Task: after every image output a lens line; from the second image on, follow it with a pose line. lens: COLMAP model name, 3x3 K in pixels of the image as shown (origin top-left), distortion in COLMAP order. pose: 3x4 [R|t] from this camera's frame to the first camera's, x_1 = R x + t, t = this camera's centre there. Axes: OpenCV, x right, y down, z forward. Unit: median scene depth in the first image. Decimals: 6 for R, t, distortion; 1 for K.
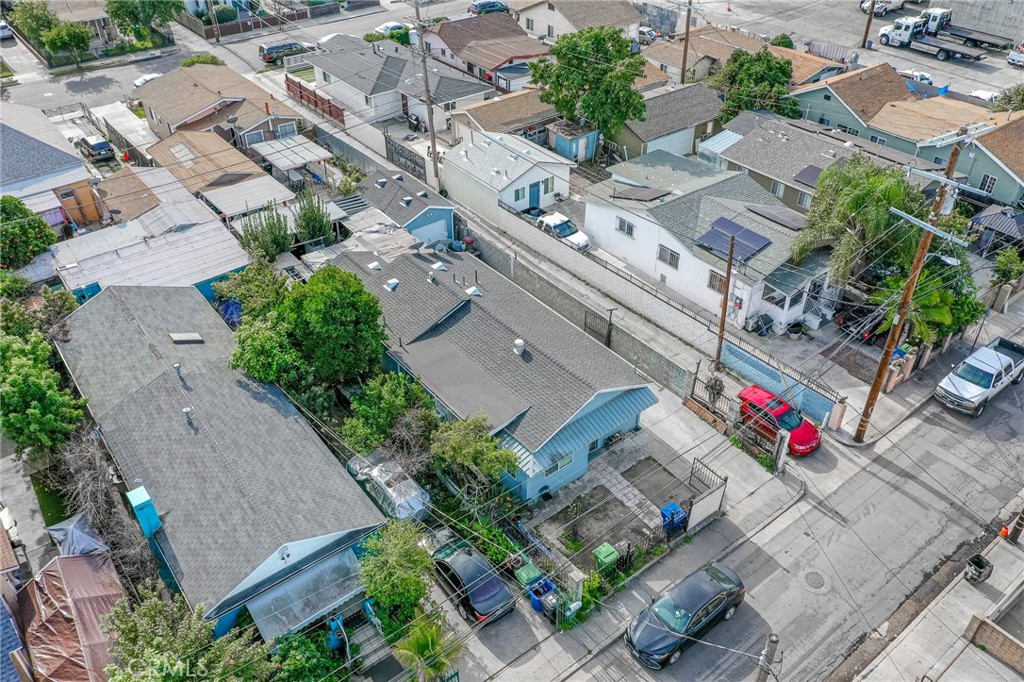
lens RADIAL K [[809.5, 0, 512.0], [0, 809.5, 341.0], [0, 0, 1]] dist [-0.002167, -0.000001]
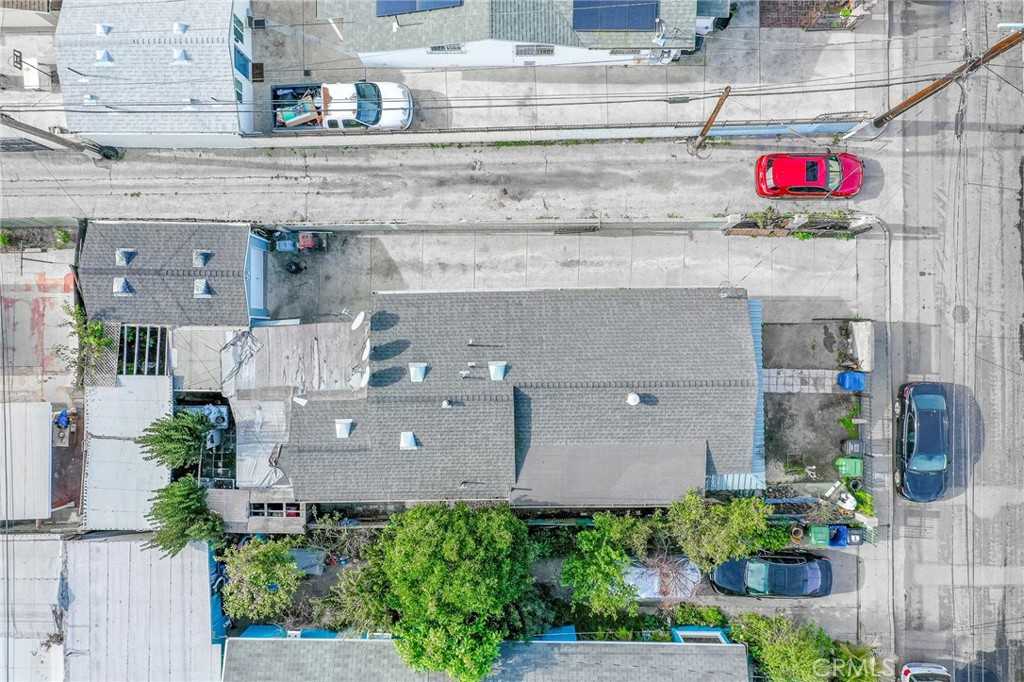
lens RADIAL K [[809.5, 0, 512.0], [0, 809.5, 341.0], [0, 0, 1]] dist [-0.002167, -0.000001]
pose [[0.610291, -0.792171, -0.003138, -0.013211], [0.483562, 0.369394, 0.793547, -0.551478], [-0.627465, -0.485812, 0.608501, 0.453523]]
